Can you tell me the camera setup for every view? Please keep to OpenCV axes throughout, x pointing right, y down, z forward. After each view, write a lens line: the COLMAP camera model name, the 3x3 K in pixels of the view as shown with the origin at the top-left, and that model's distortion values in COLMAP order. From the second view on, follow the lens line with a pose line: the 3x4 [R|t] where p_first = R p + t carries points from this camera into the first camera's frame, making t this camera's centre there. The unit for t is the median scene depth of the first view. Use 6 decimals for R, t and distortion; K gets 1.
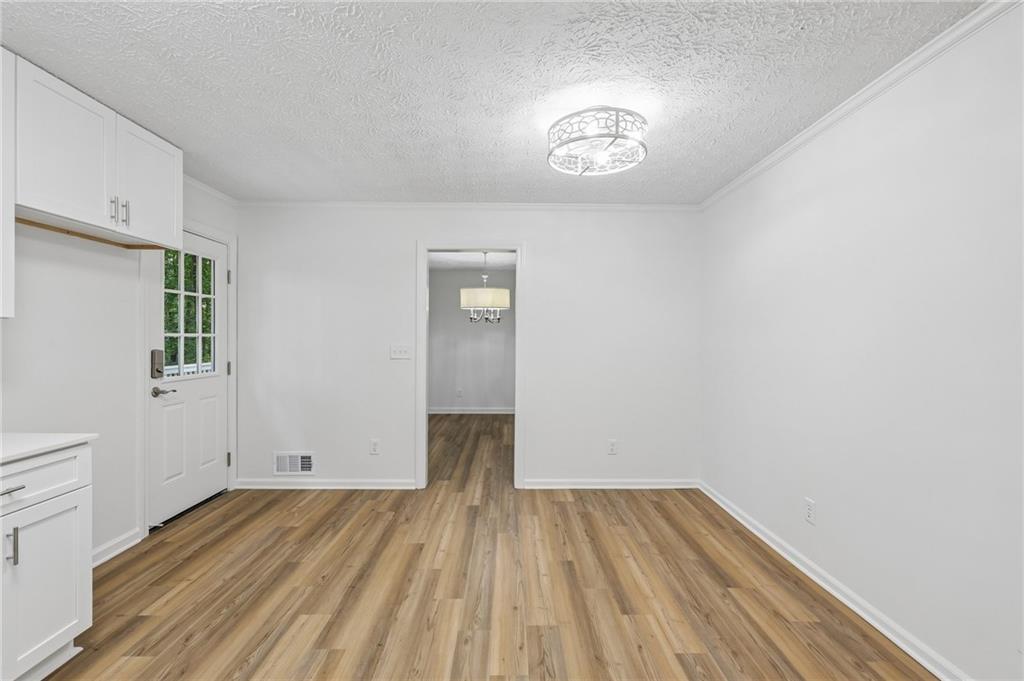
lens RADIAL K [[427.3, 0, 509.5], [0, 427.3, 338.9], [0, 0, 1]] dist [0.002575, 0.000315]
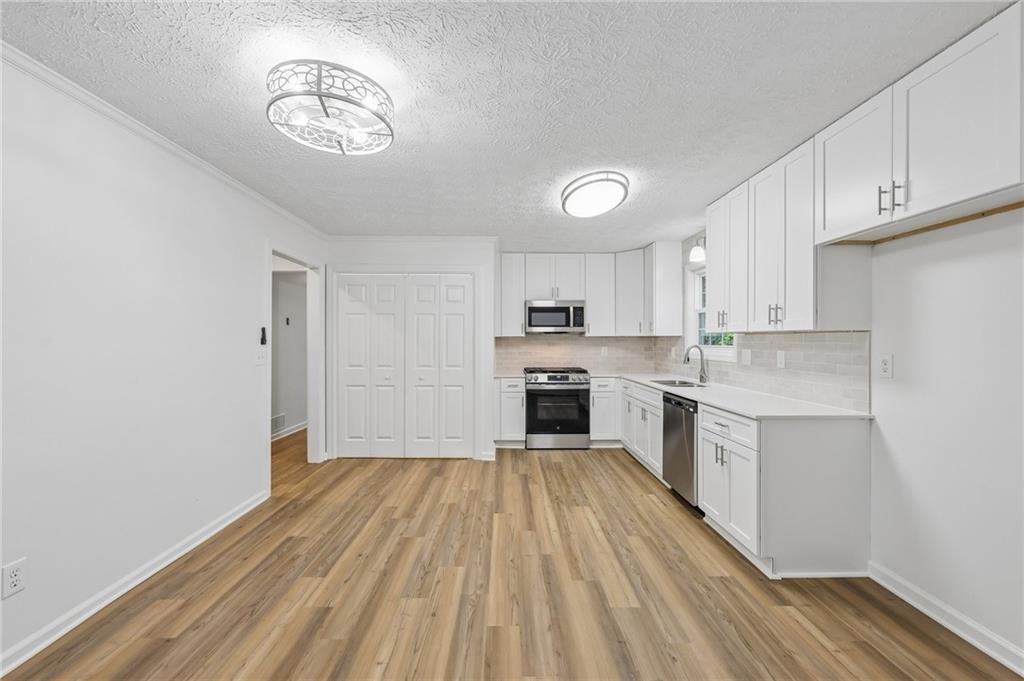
lens RADIAL K [[427.3, 0, 515.3], [0, 427.3, 341.6], [0, 0, 1]] dist [0.002575, 0.000315]
pose [[-0.999861, -0.005013, -0.015880, -0.162570], [-0.005106, 0.999970, 0.005809, -0.011980], [0.015851, 0.005889, -0.999857, 2.061782]]
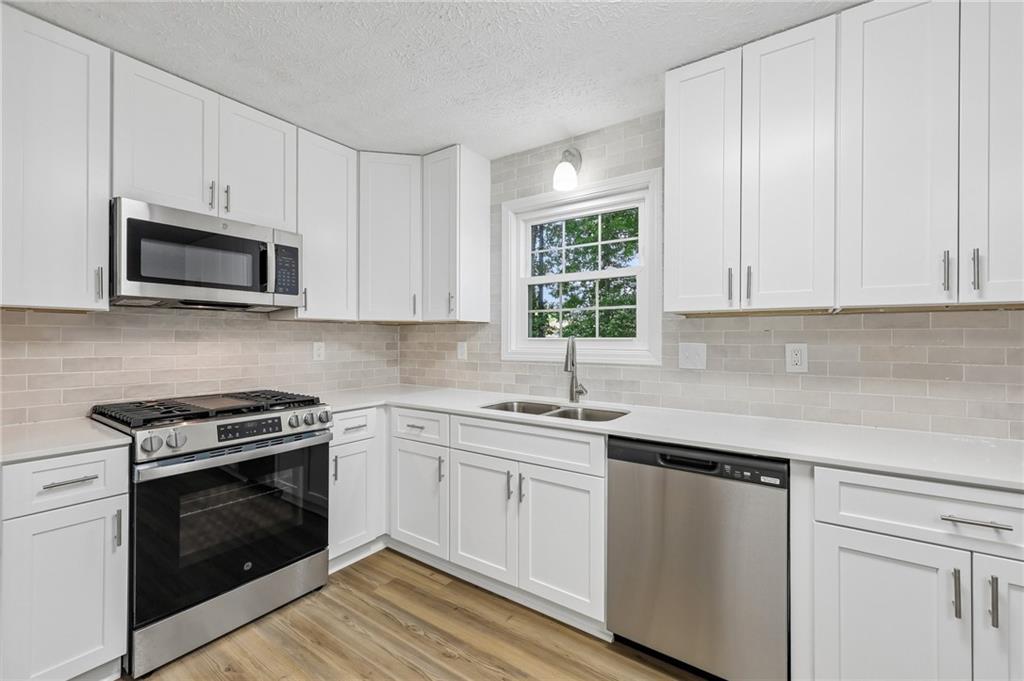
lens RADIAL K [[427.3, 0, 509.3], [0, 427.3, 337.8], [0, 0, 1]] dist [0.002575, 0.000315]
pose [[-0.576041, -0.010792, -0.817350, -0.032413], [-0.009093, 0.999936, -0.006794, 0.023877], [0.817370, 0.003518, -0.576102, 0.559191]]
